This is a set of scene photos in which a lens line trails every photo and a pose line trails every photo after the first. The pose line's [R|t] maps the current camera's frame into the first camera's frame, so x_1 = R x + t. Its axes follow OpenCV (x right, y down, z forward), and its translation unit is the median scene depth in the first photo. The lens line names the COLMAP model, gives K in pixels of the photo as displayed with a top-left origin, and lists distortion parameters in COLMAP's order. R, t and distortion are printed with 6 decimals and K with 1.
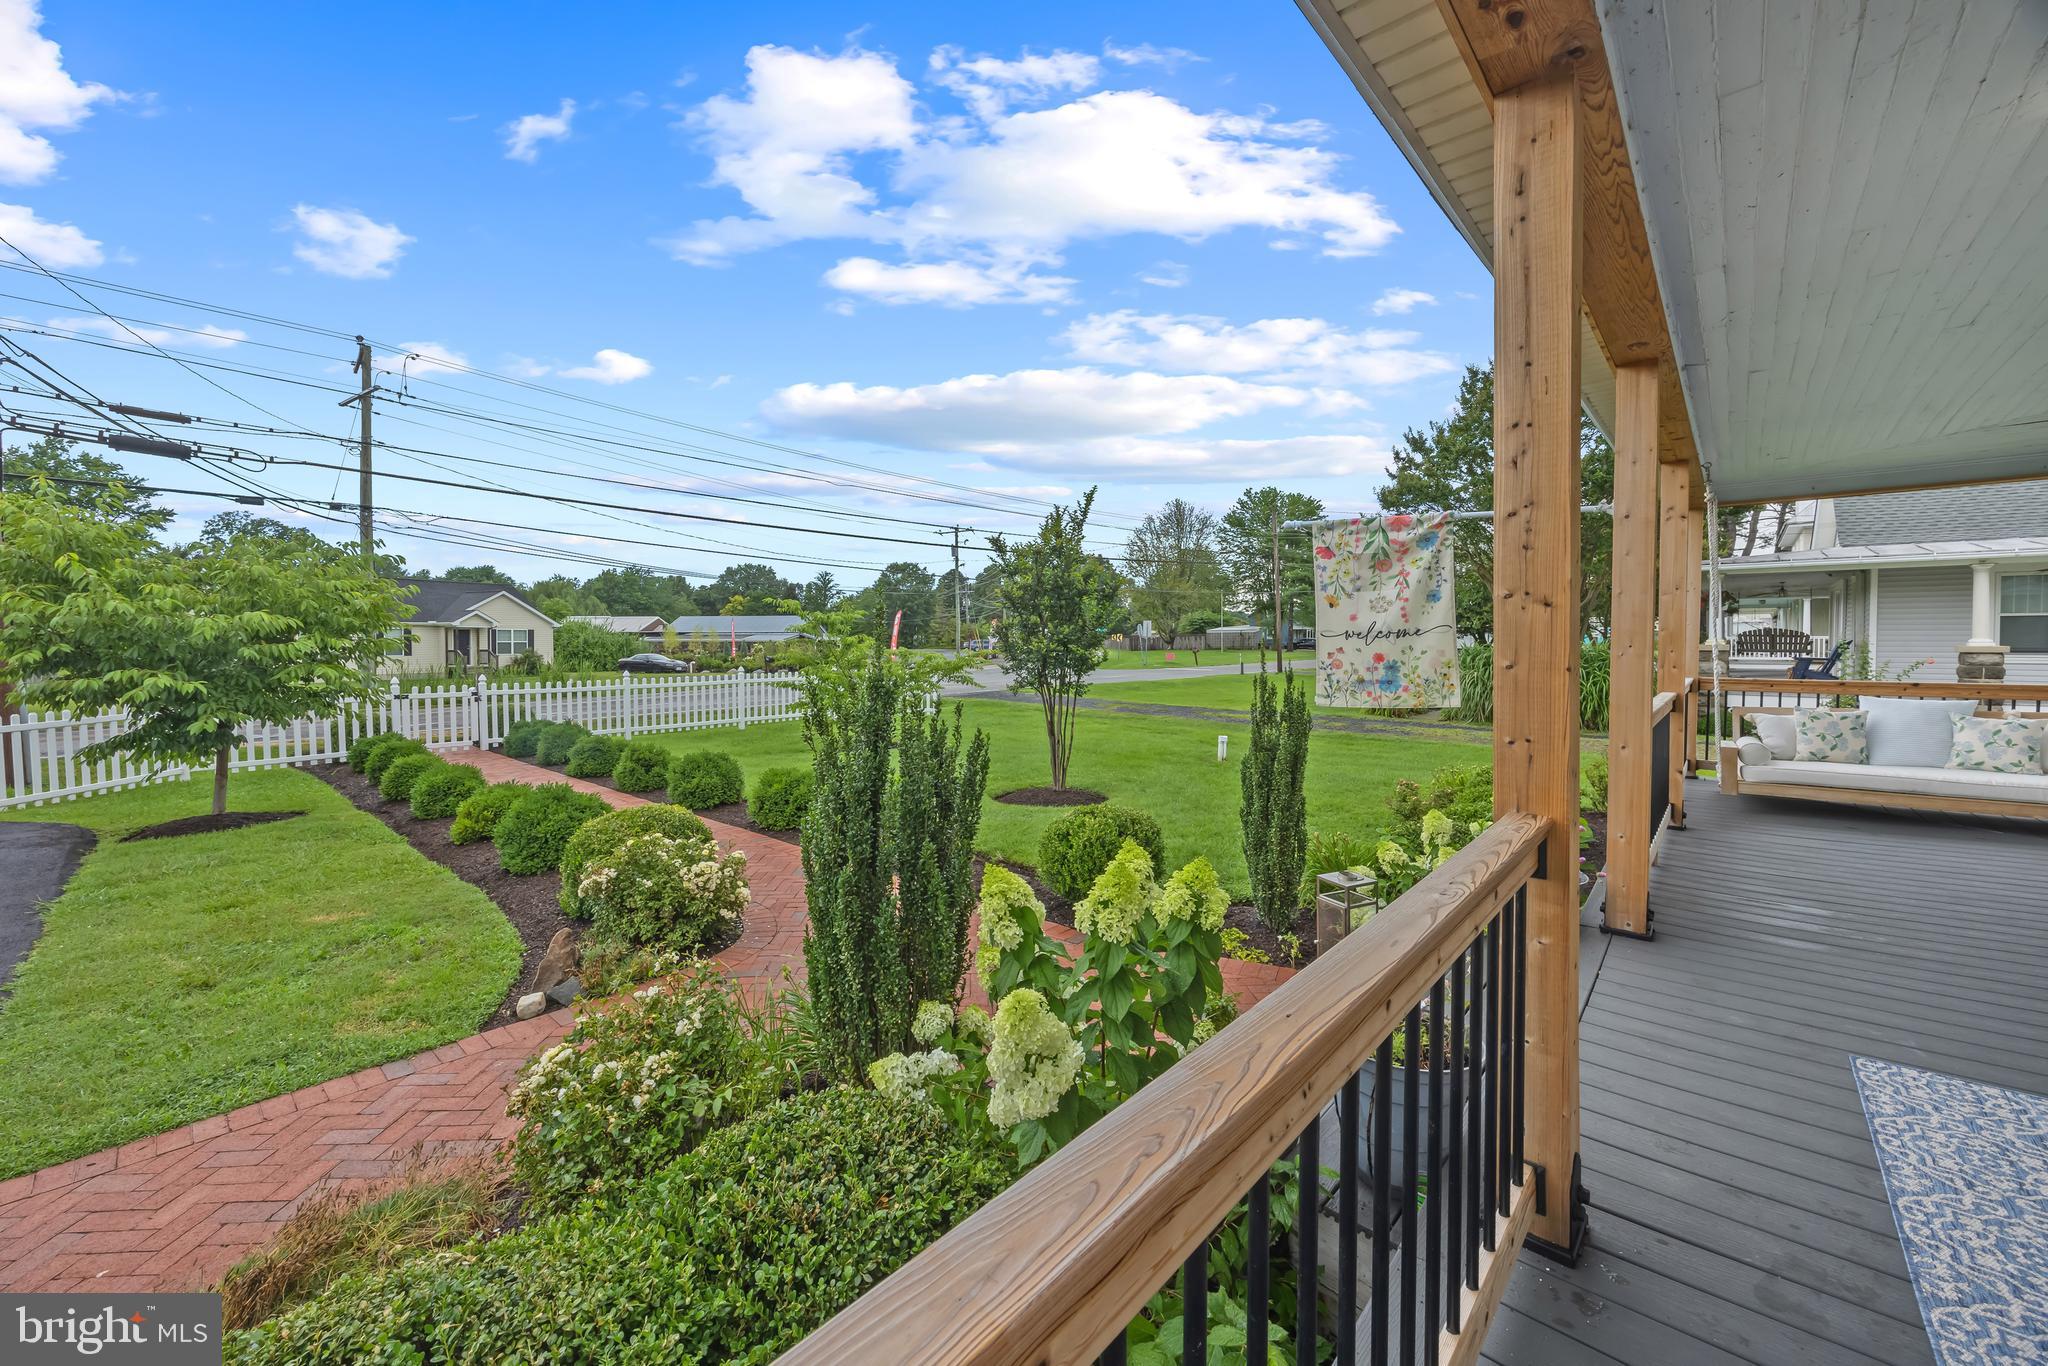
lens RADIAL K [[778.8, 0, 1025.8], [0, 778.8, 665.6], [0, 0, 1]] dist [-0.000145, -0.000022]
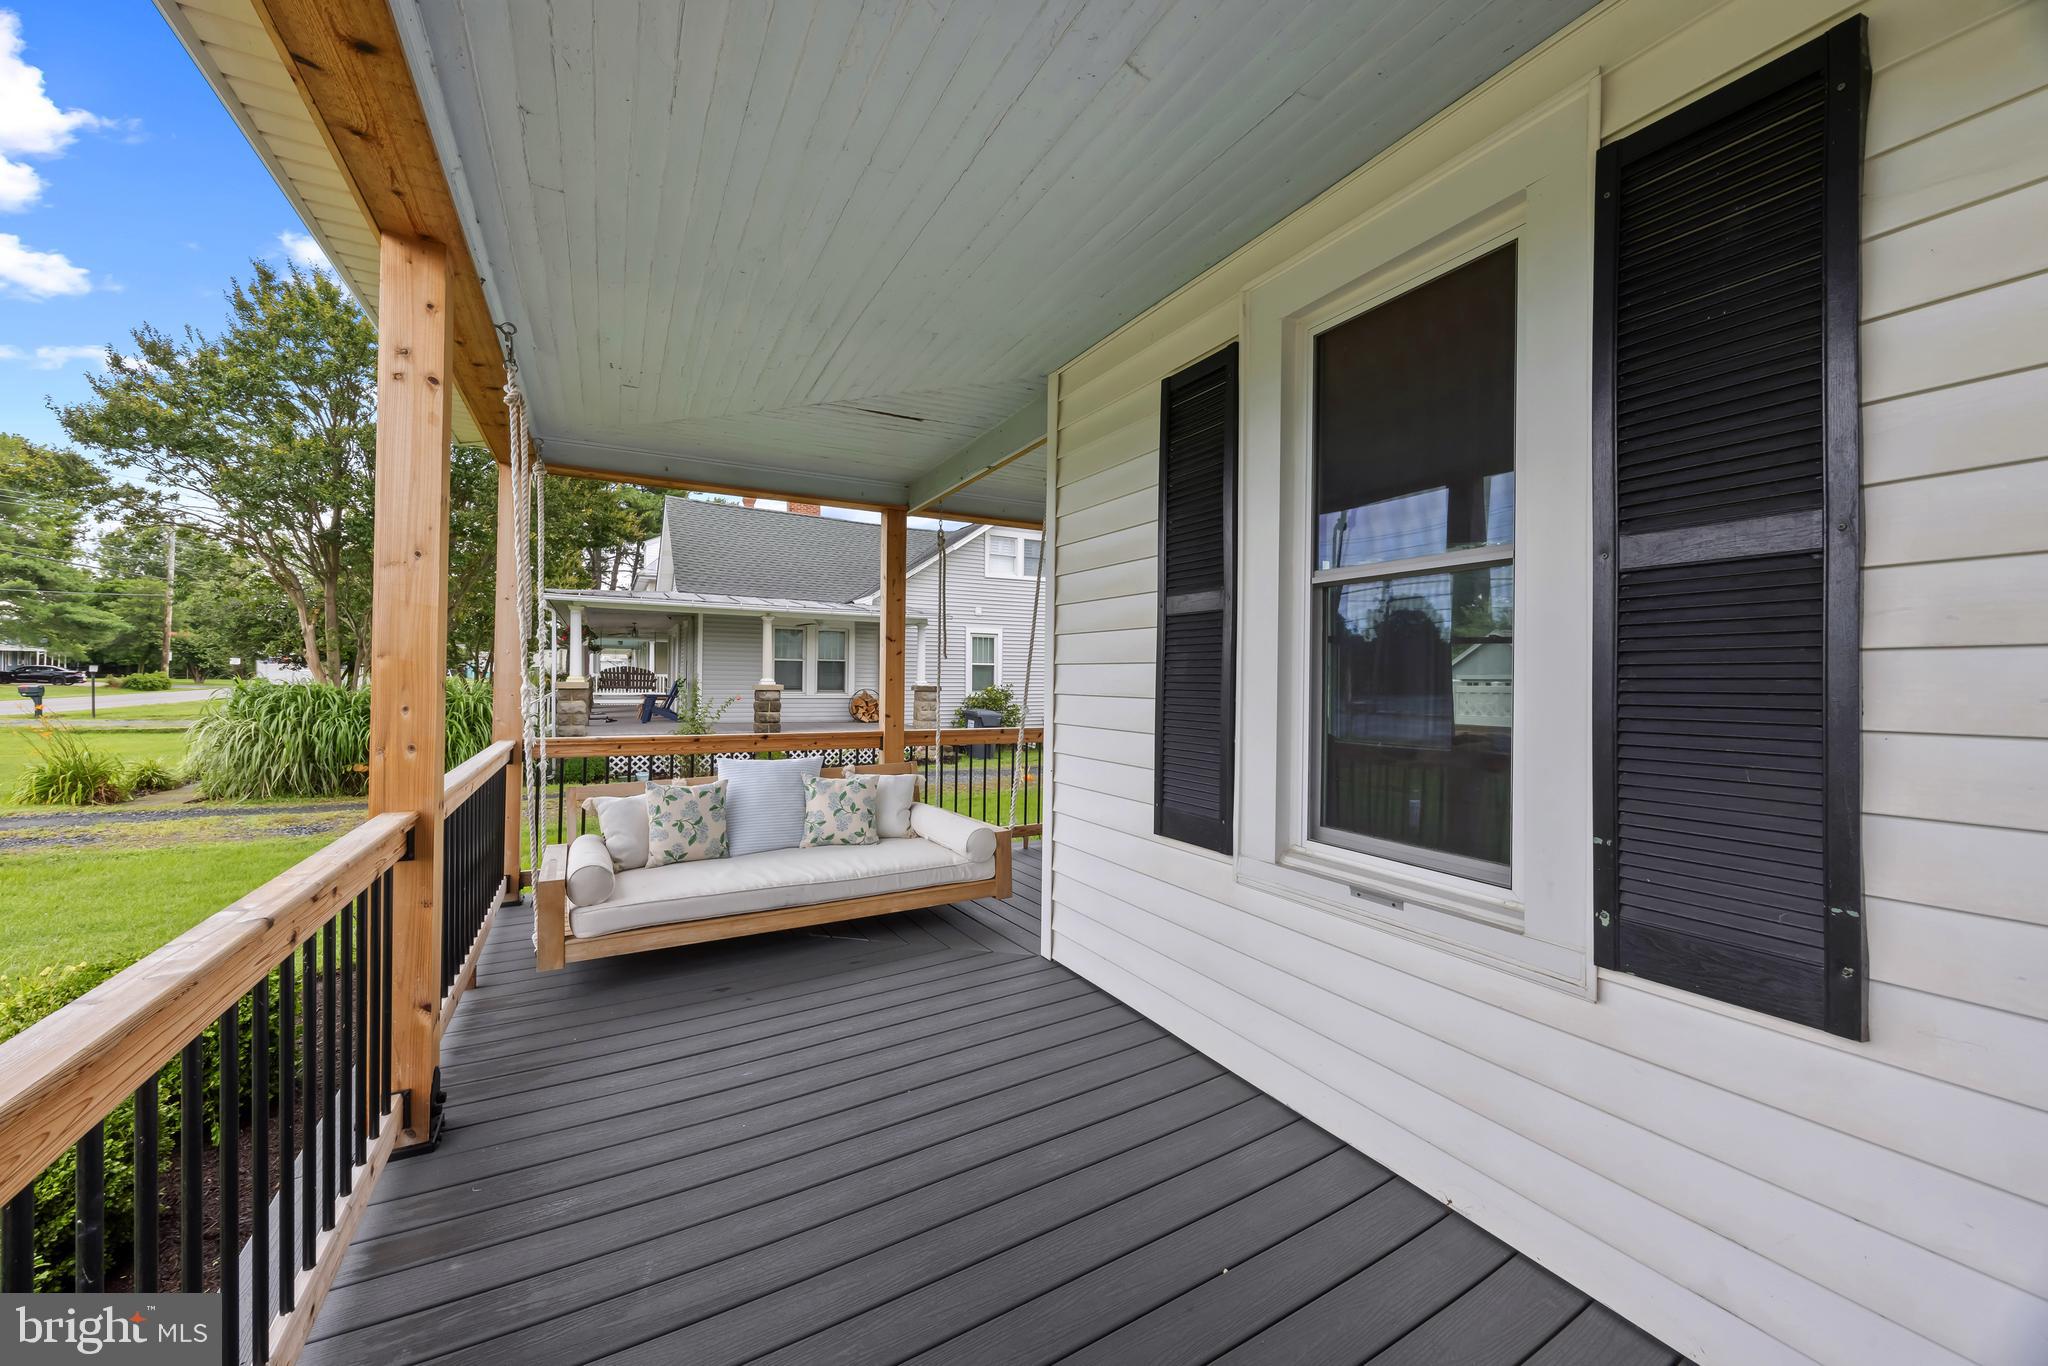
lens RADIAL K [[778.8, 0, 1025.8], [0, 778.8, 665.6], [0, 0, 1]] dist [-0.000145, -0.000022]
pose [[0.328974, 0.025396, 0.943997, 0.190110], [0.016583, 0.999329, -0.032663, -0.007343], [-0.944193, 0.026399, 0.328332, 0.194008]]
